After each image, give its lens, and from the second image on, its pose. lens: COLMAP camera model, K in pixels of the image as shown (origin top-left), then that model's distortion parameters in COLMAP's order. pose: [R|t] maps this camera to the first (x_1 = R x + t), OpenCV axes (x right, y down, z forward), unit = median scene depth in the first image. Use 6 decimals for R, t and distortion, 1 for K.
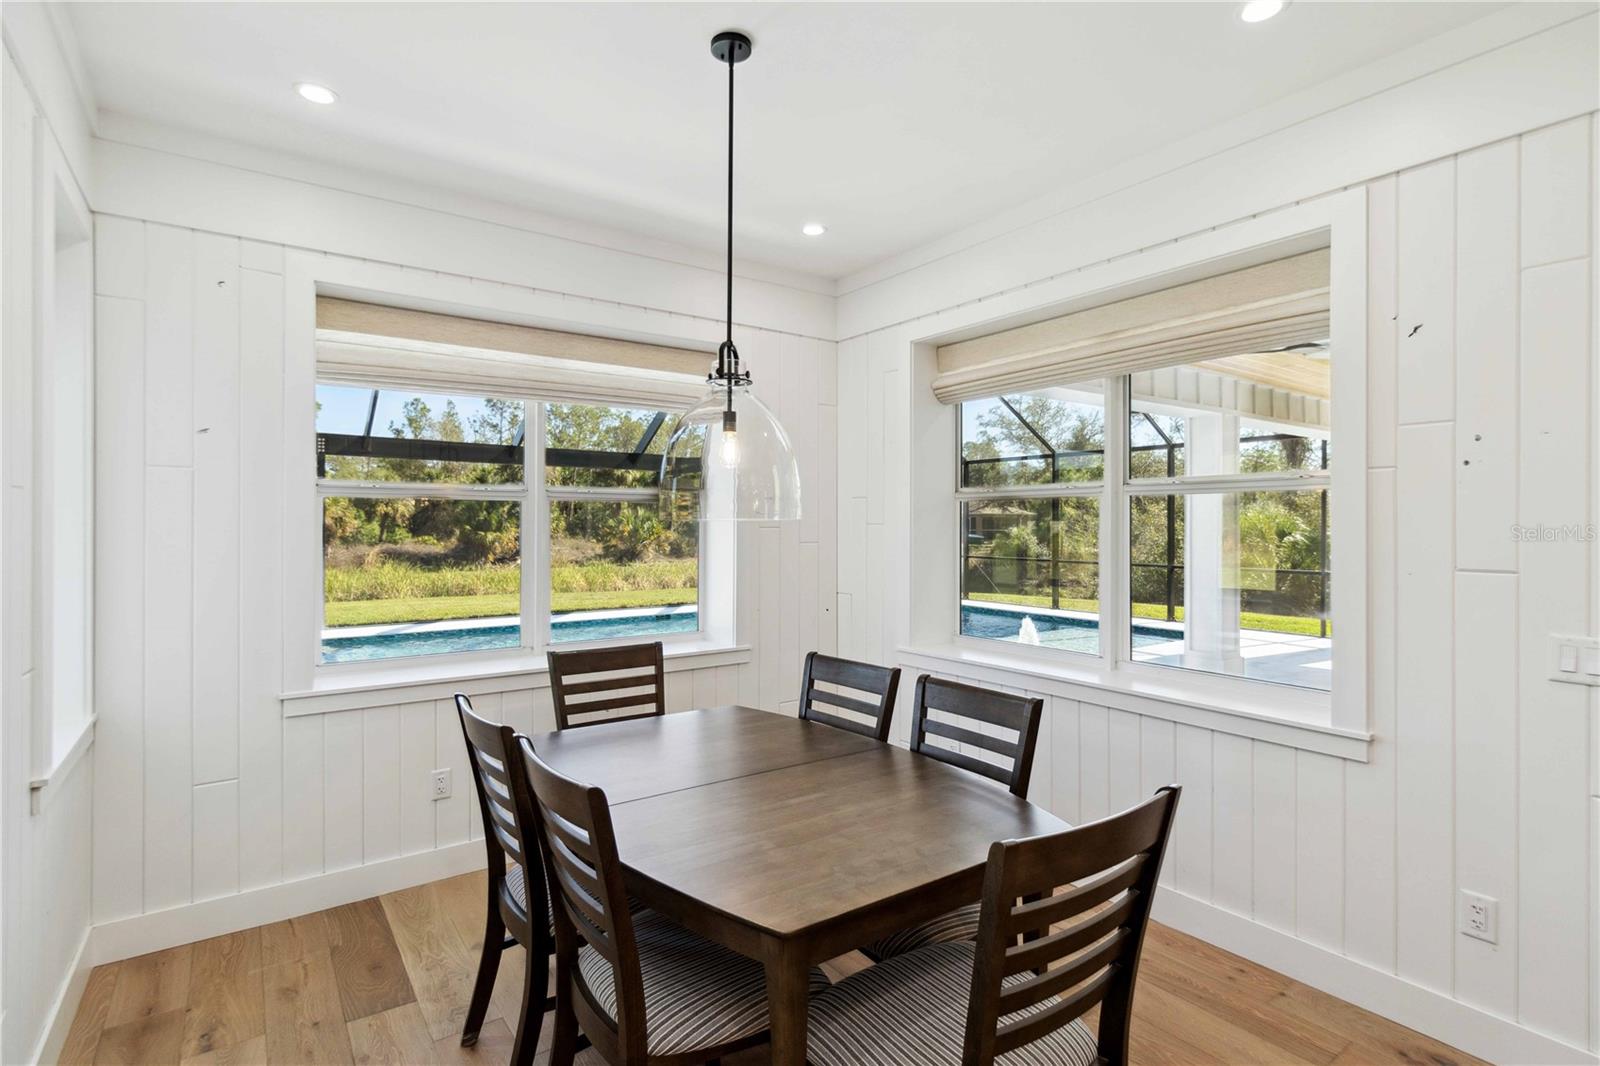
lens RADIAL K [[787.6, 0, 803.5], [0, 787.6, 519.6], [0, 0, 1]] dist [0.029949, 0.000097]
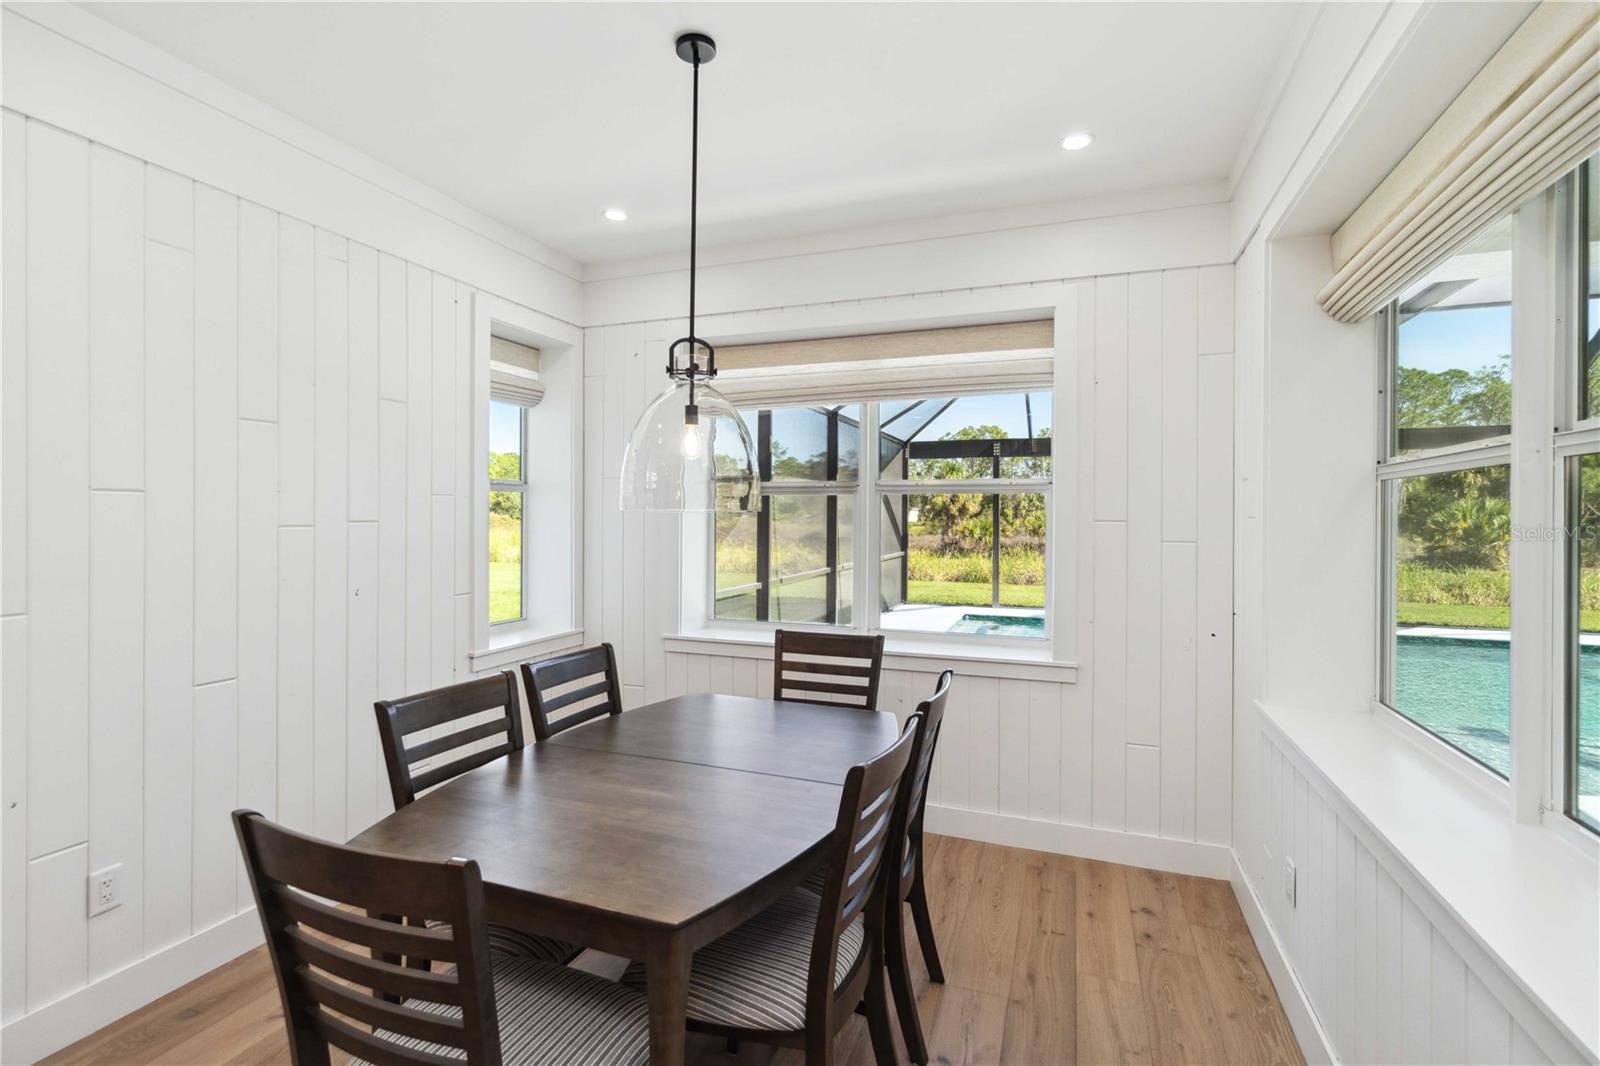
lens RADIAL K [[766.5, 0, 790.5], [0, 766.5, 521.8], [0, 0, 1]] dist [0.011410, -0.000350]
pose [[0.554762, 0.009324, -0.831957, 0.540176], [-0.000222, 0.999939, 0.011058, 0.002046], [0.832009, -0.005950, 0.554730, 0.374311]]
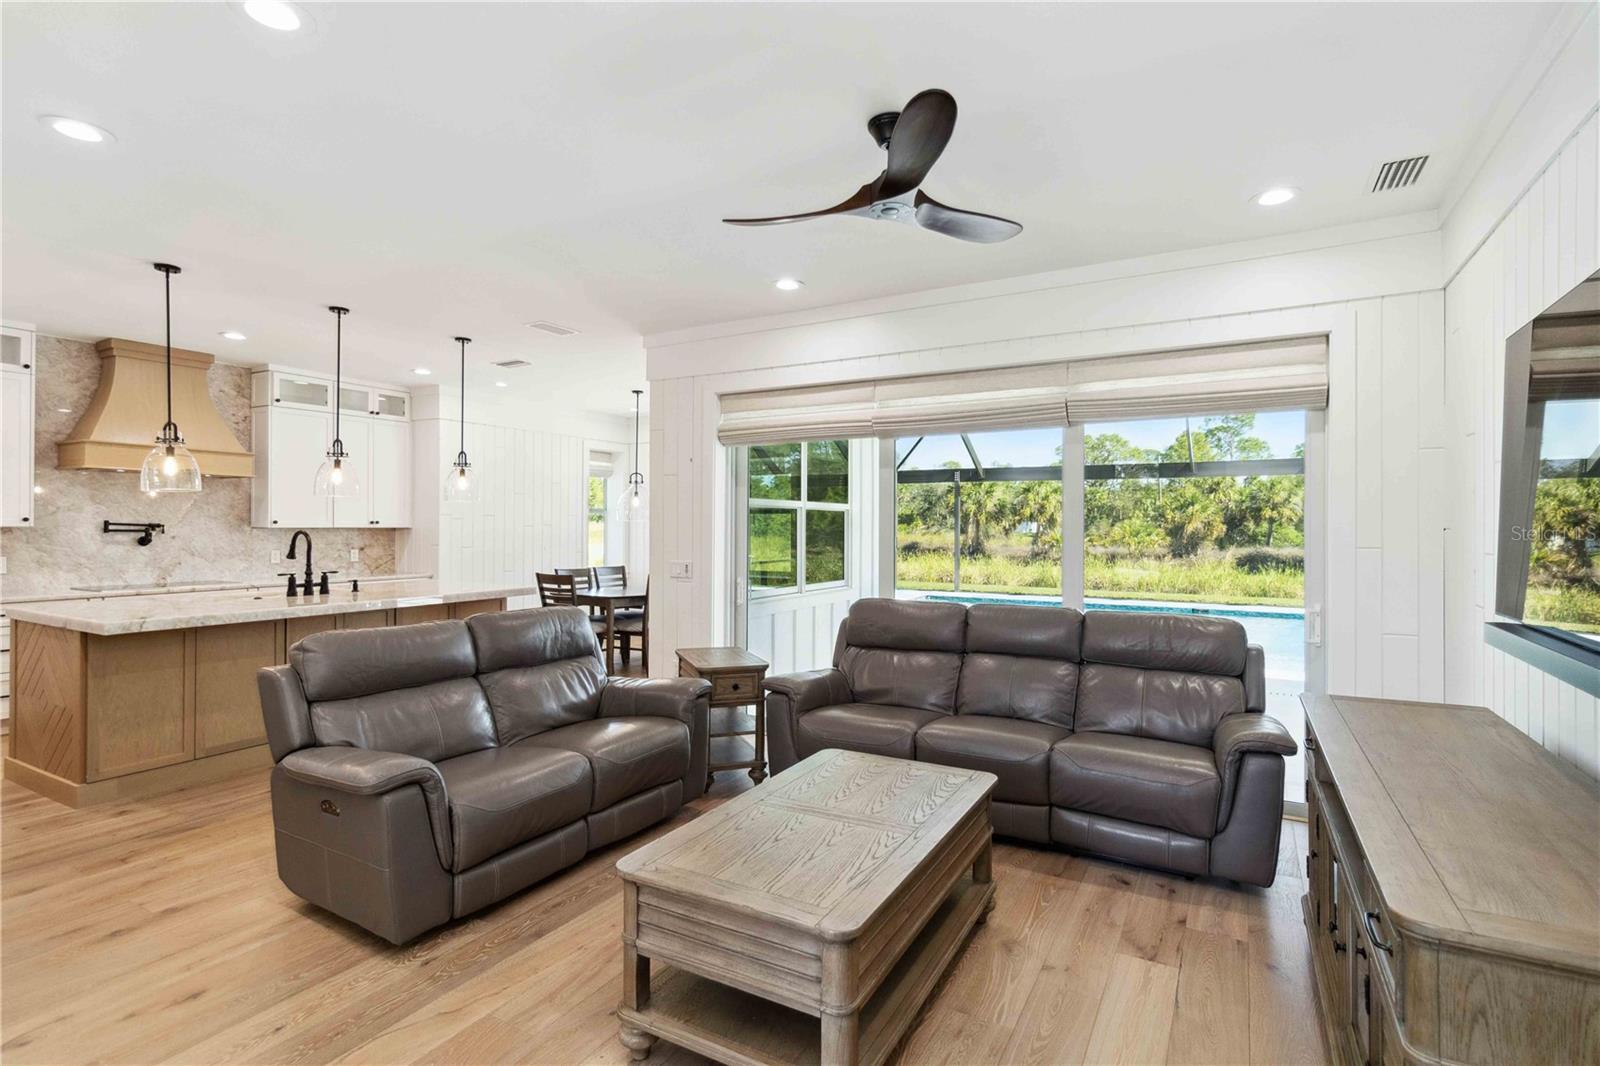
lens RADIAL K [[766.5, 0, 790.5], [0, 766.5, 521.8], [0, 0, 1]] dist [0.011410, -0.000350]
pose [[0.416702, -0.002720, -0.909039, 2.315996], [0.000168, 0.999996, -0.002915, 0.009978], [0.909043, 0.001062, 0.416701, 0.112985]]
